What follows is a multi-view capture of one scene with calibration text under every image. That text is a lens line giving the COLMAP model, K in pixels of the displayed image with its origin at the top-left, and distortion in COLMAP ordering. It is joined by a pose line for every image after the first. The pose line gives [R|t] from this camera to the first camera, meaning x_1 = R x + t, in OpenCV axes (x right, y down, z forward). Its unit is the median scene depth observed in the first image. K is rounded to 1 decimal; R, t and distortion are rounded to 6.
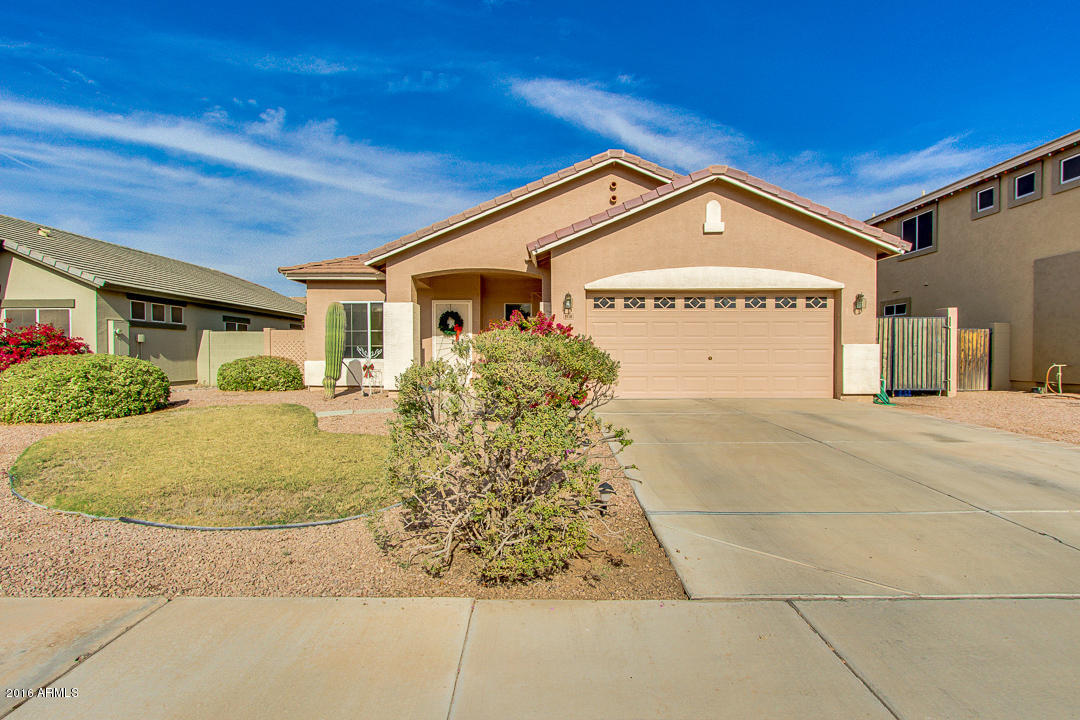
lens RADIAL K [[524.5, 0, 547.7], [0, 524.5, 359.8], [0, 0, 1]] dist [0.000004, -0.000075]
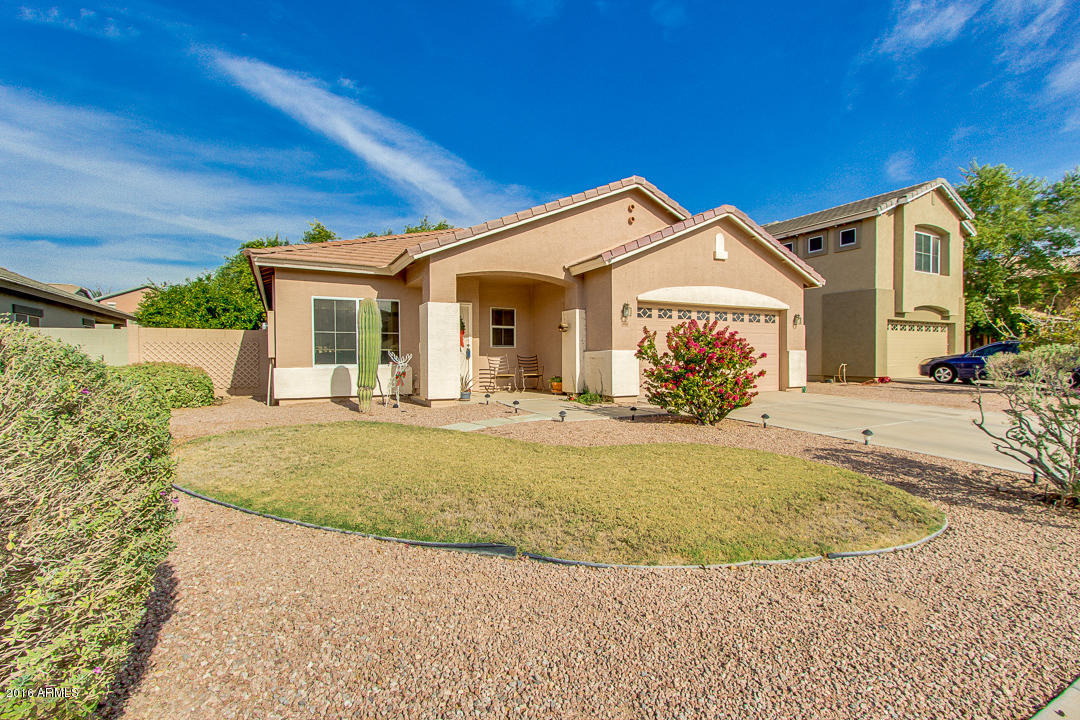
lens RADIAL K [[491.7, 0, 541.4], [0, 491.7, 364.9], [0, 0, 1]] dist [-0.000987, -0.000550]
pose [[0.879958, -0.010455, 0.474936, -0.543591], [0.007840, 0.999941, 0.007486, -0.006499], [-0.474986, -0.002864, 0.879989, 0.167132]]
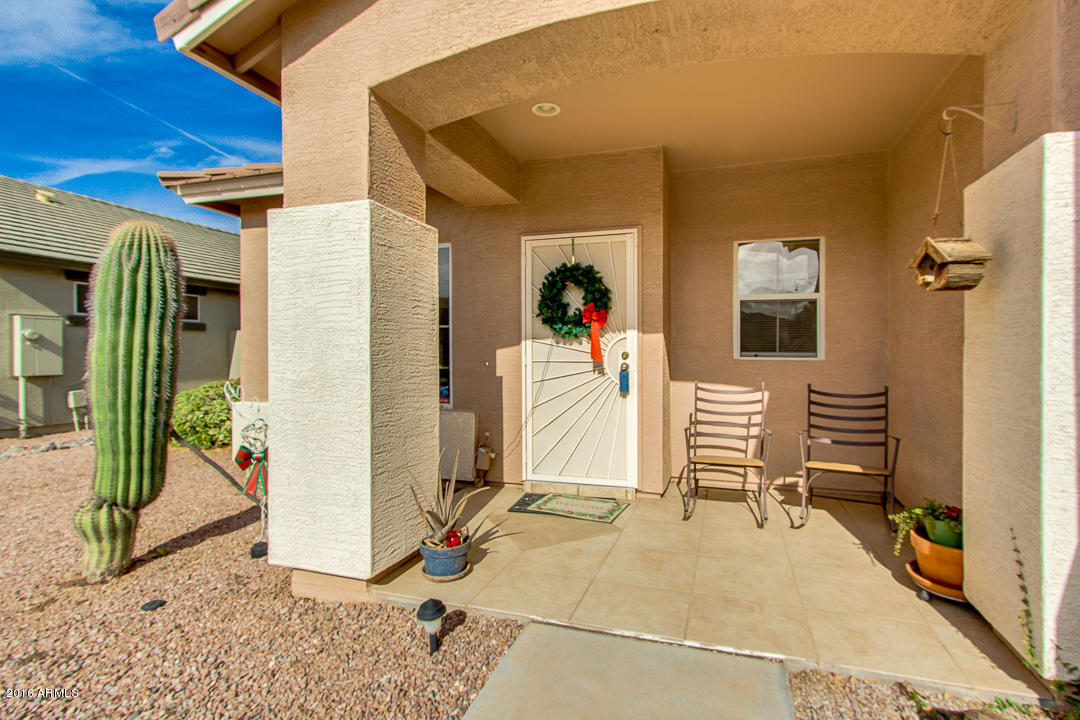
lens RADIAL K [[524.5, 0, 547.7], [0, 524.5, 359.8], [0, 0, 1]] dist [0.000004, -0.000075]
pose [[0.946036, 0.007515, -0.323973, -0.108412], [-0.006249, 0.999968, 0.004948, -0.040541], [0.324000, -0.002656, 0.946053, 0.798119]]
